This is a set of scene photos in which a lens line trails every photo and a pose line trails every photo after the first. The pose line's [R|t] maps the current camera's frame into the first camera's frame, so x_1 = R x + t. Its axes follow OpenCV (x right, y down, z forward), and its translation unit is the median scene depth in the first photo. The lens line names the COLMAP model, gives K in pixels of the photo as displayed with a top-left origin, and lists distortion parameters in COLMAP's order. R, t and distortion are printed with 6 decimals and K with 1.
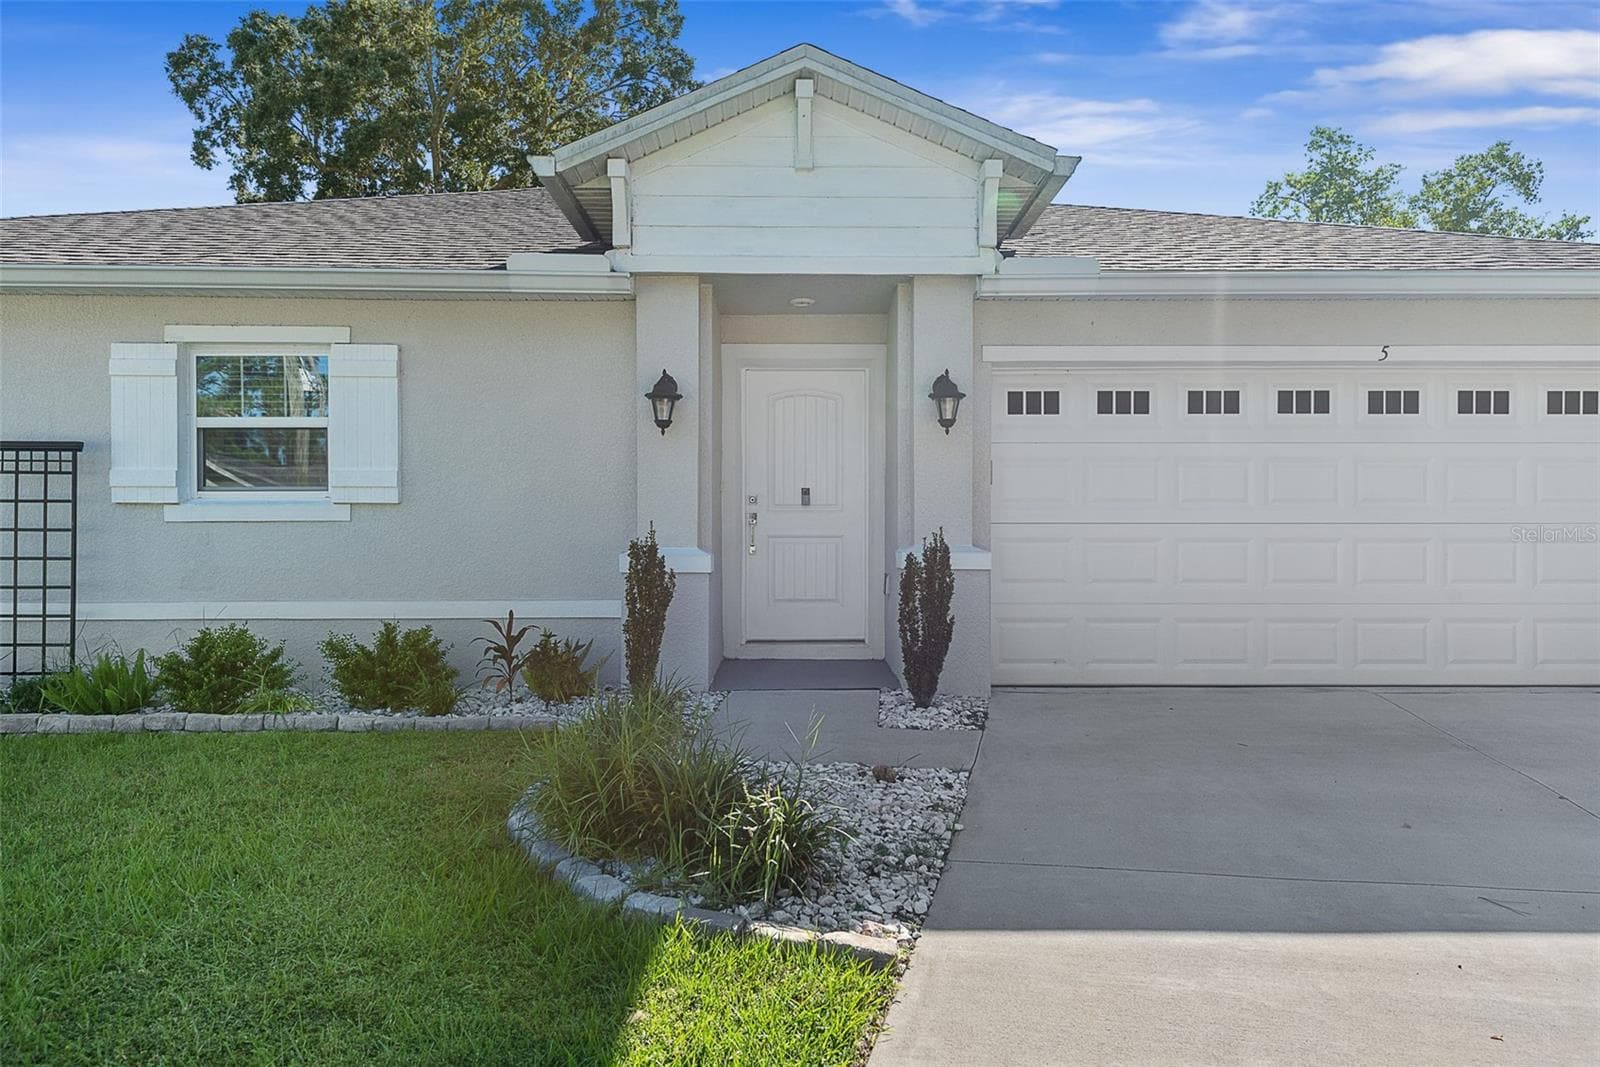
lens RADIAL K [[1034.3, 0, 811.2], [0, 1034.3, 533.0], [0, 0, 1]] dist [0.017243, -0.009978]
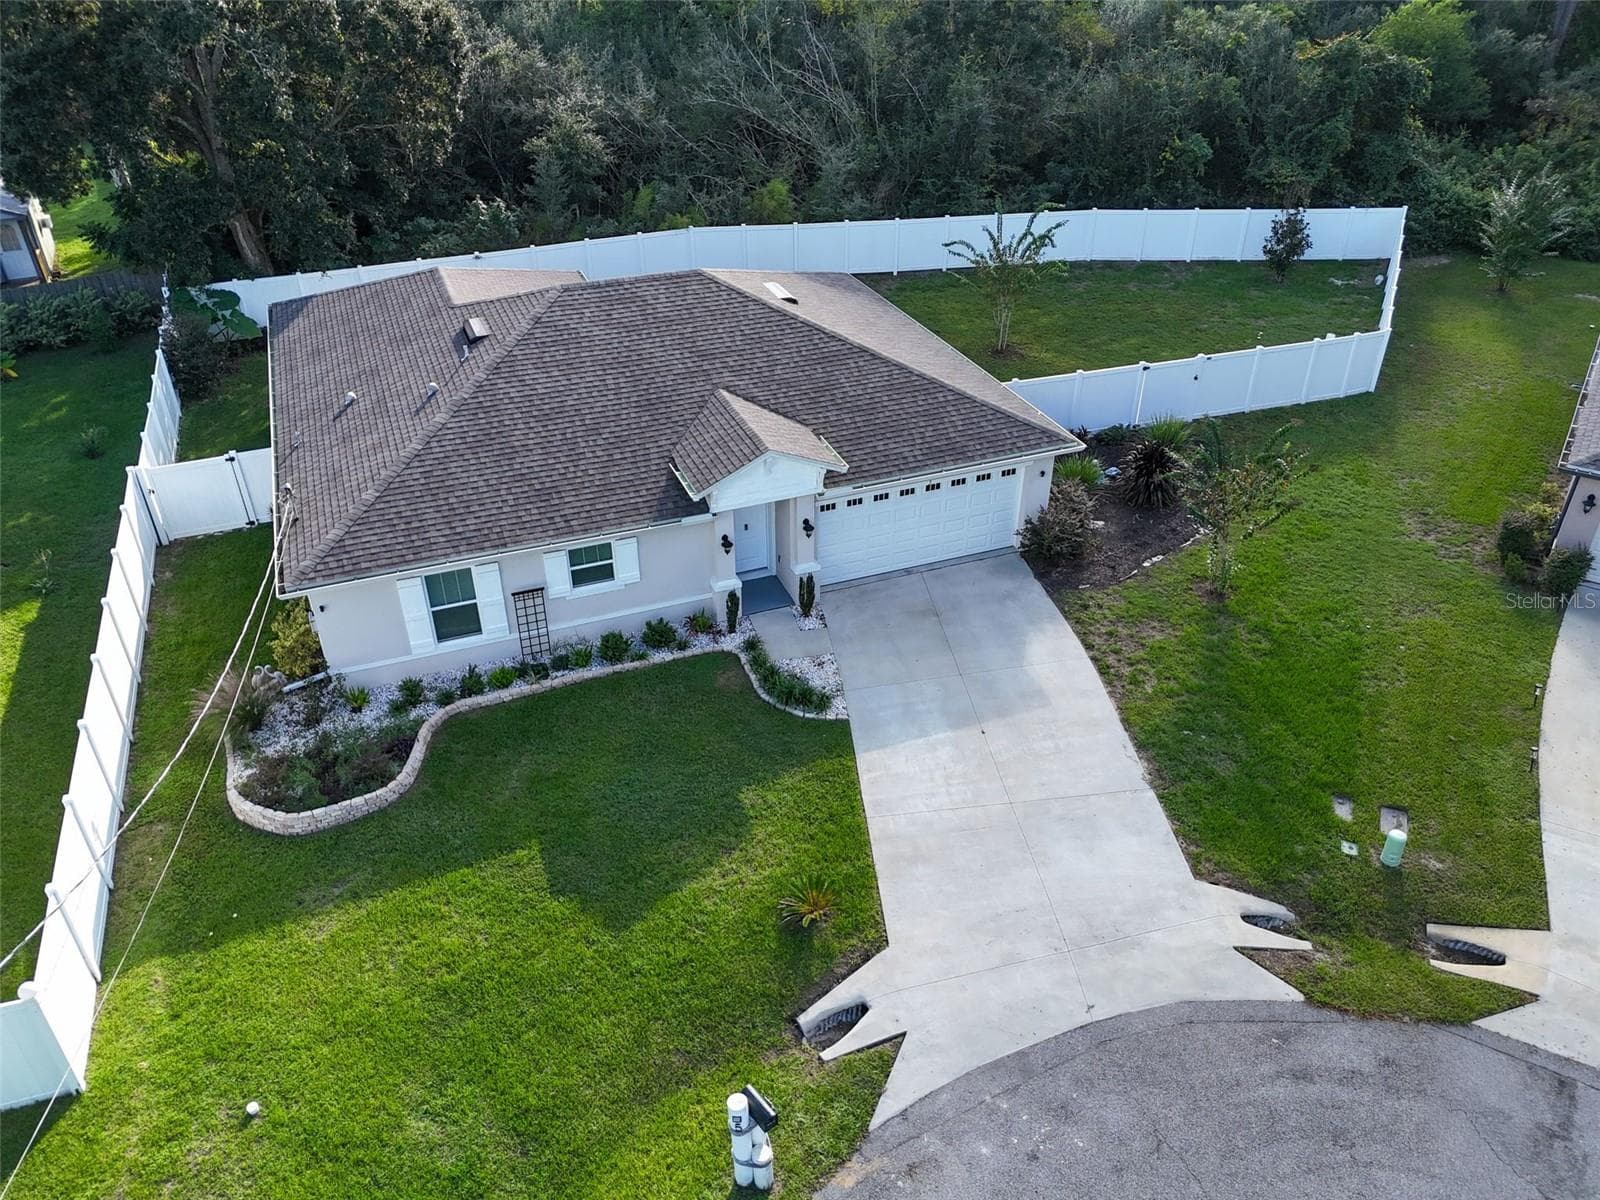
lens RADIAL K [[1172.4, 0, 793.7], [0, 1172.4, 599.4], [0, 0, 1]] dist [0.061207, -0.048205]
pose [[0.940261, -0.191104, 0.281759, -0.917994], [0.007901, 0.839625, 0.543110, -1.794919], [-0.340363, -0.508439, 0.790976, -1.868802]]
